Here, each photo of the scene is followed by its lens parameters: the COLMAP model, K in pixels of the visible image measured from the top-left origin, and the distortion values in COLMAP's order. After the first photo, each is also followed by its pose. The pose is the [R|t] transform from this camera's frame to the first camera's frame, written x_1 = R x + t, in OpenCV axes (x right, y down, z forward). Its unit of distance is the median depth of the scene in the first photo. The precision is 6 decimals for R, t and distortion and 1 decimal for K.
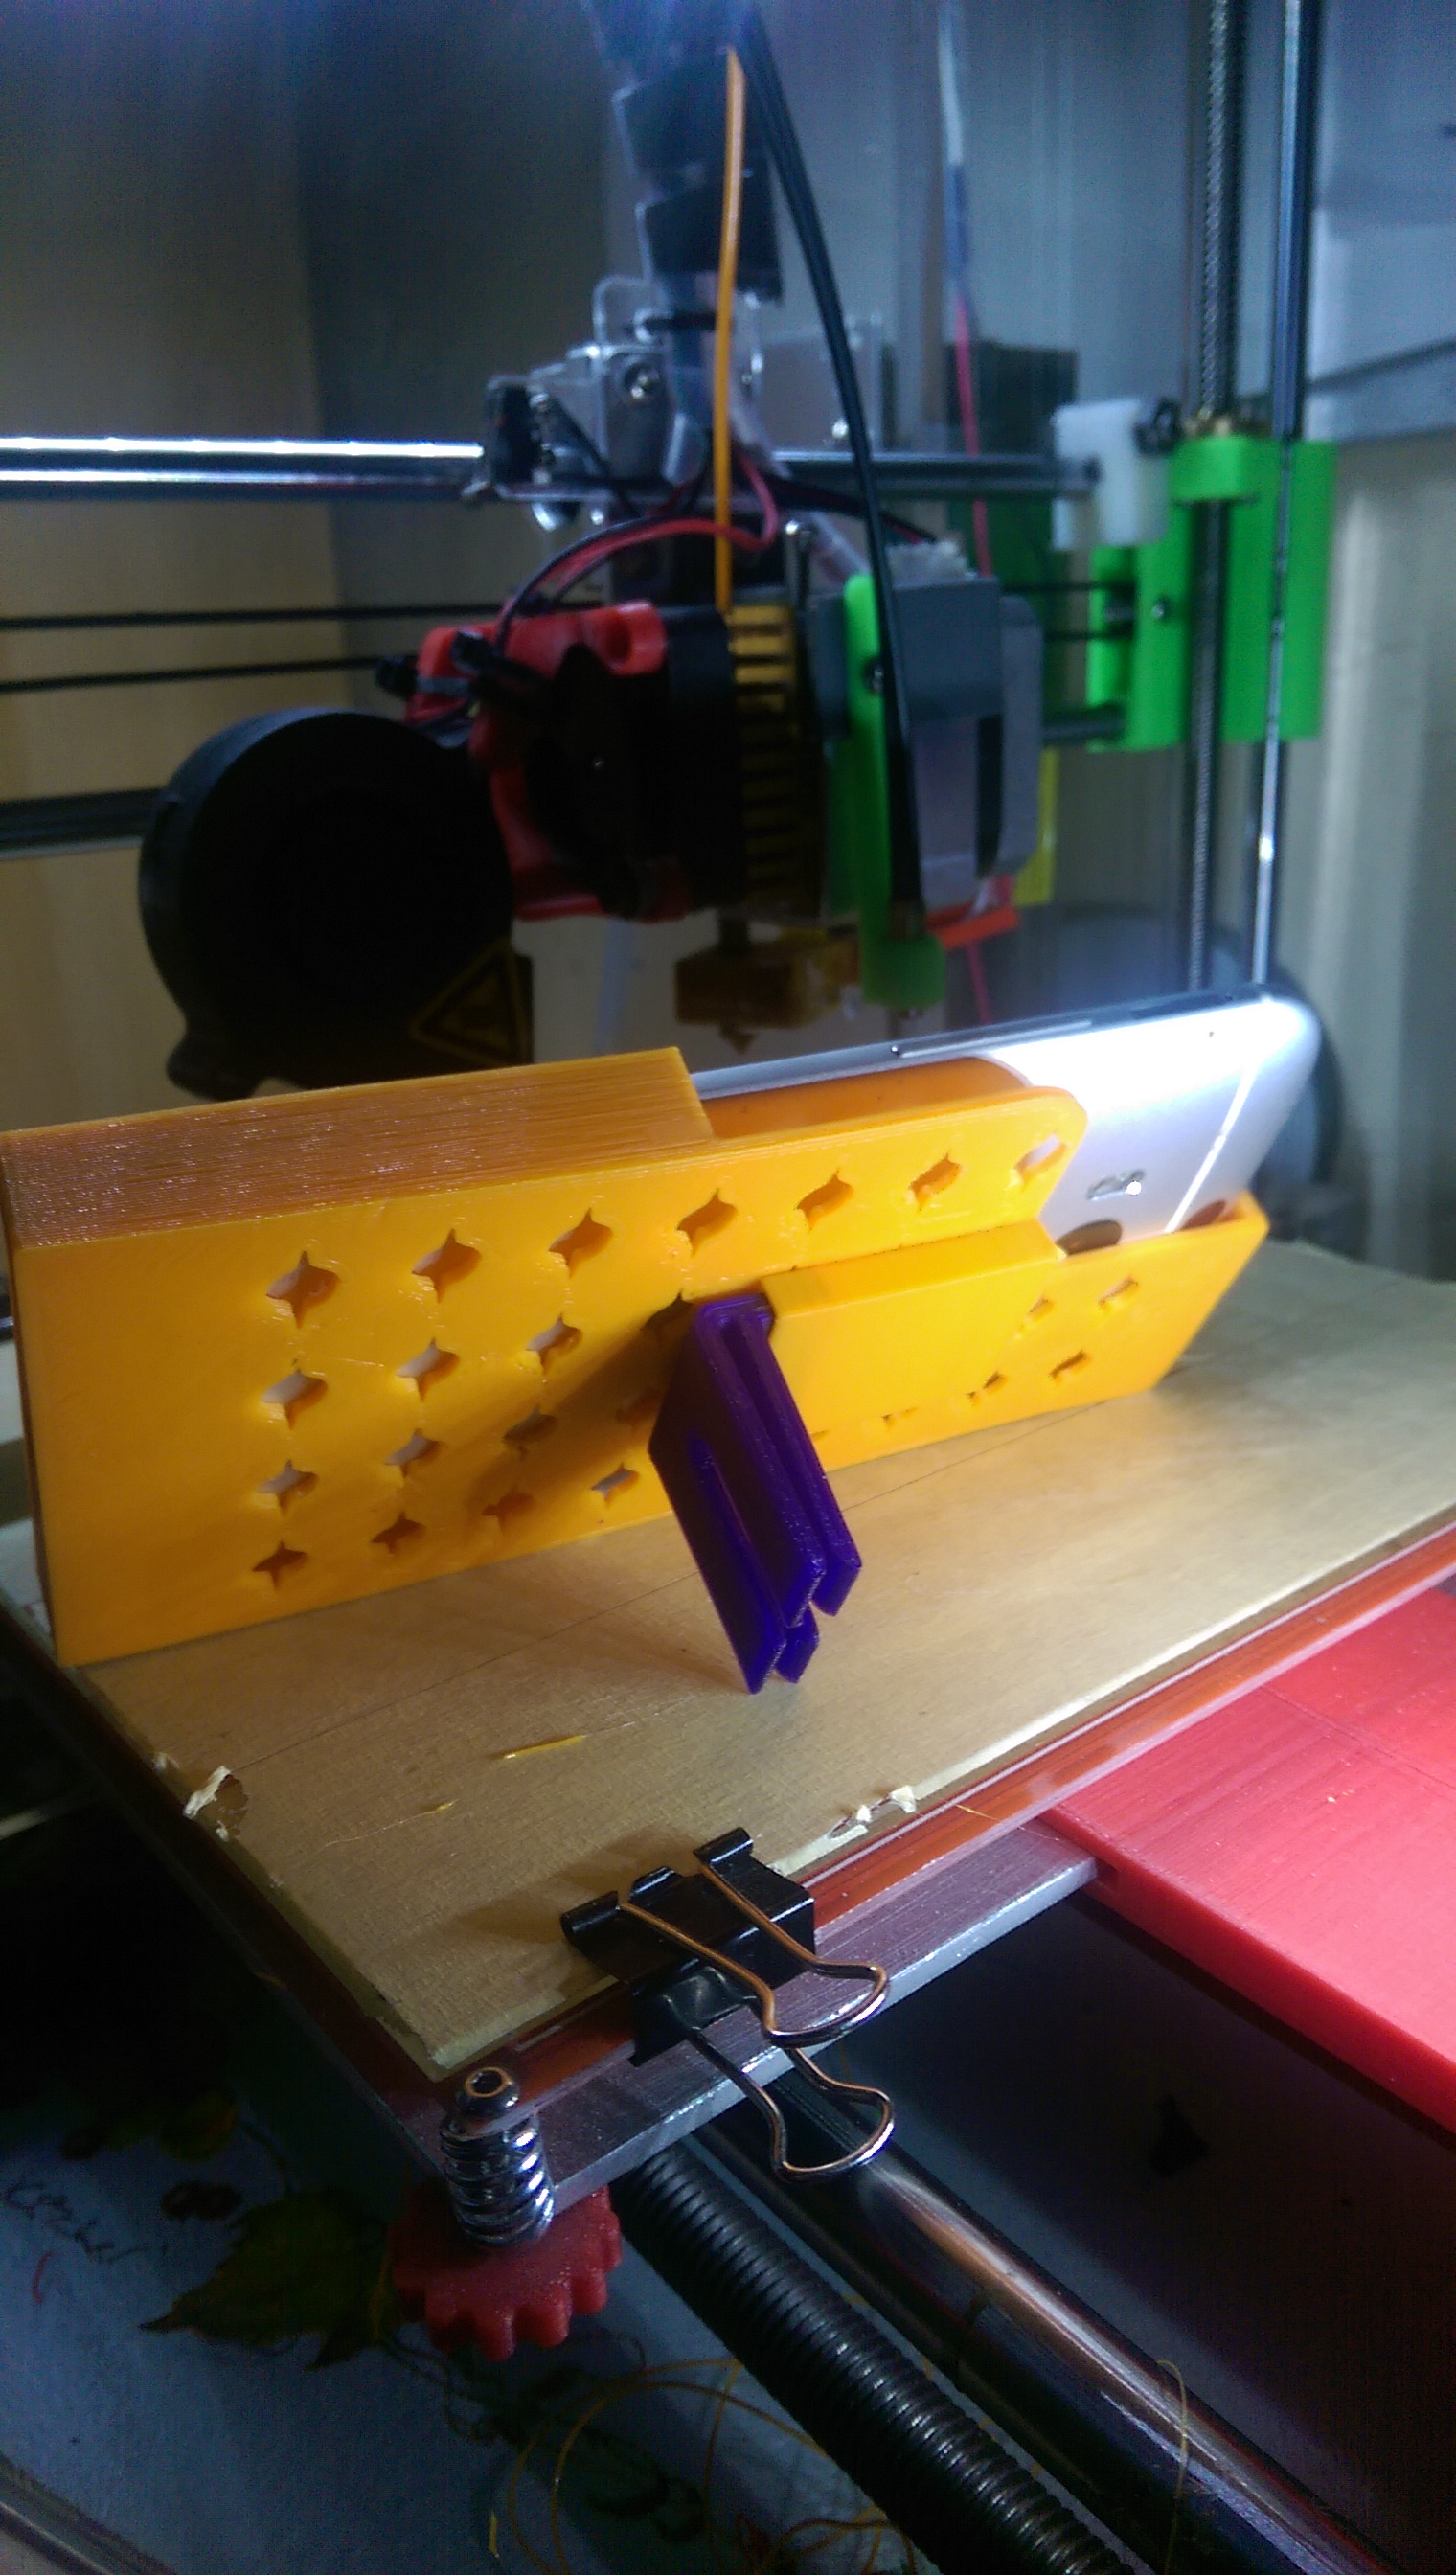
lens RADIAL K [[1913.3, 0, 728.0], [0, 1913.3, 1287.5], [0, 0, 1]] dist [0.106661, -0.187146]
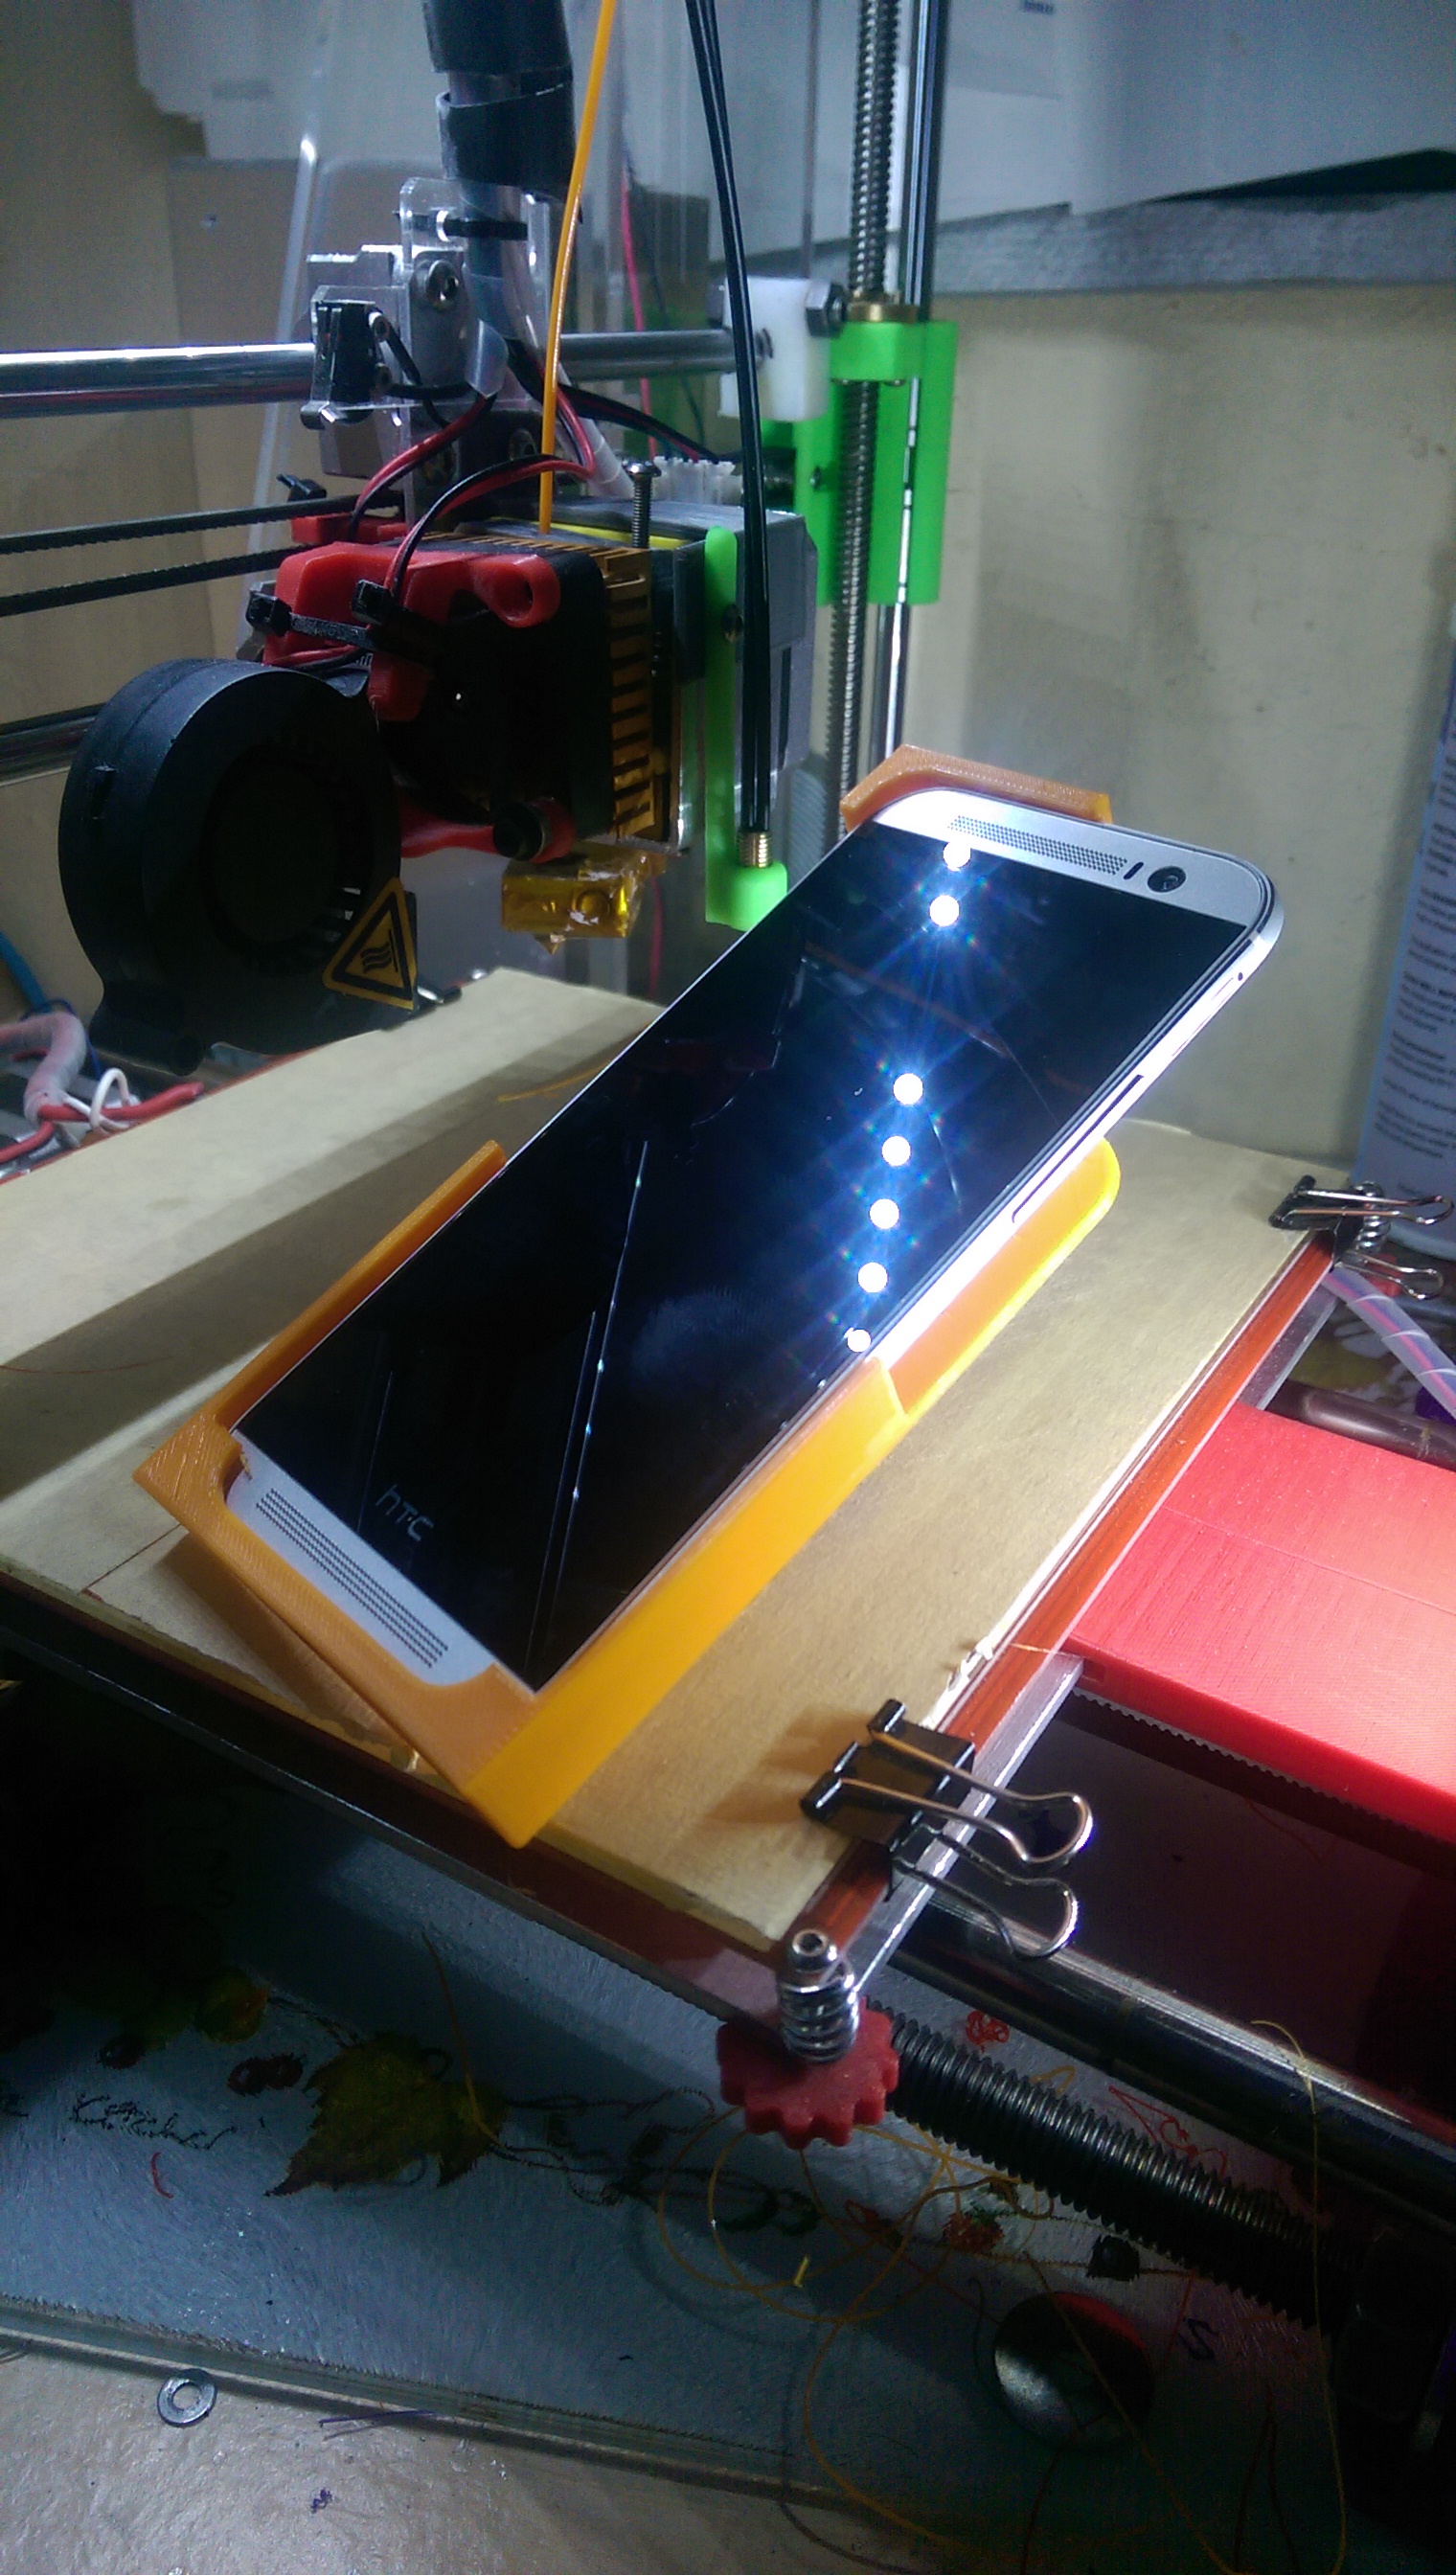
lens RADIAL K [[1913.3, 0, 728.0], [0, 1913.3, 1287.5], [0, 0, 1]] dist [0.106661, -0.187146]
pose [[0.932050, -0.108467, 0.345712, -0.354924], [0.051429, 0.984084, 0.170101, -0.141772], [-0.358660, -0.140763, 0.922794, -0.048786]]
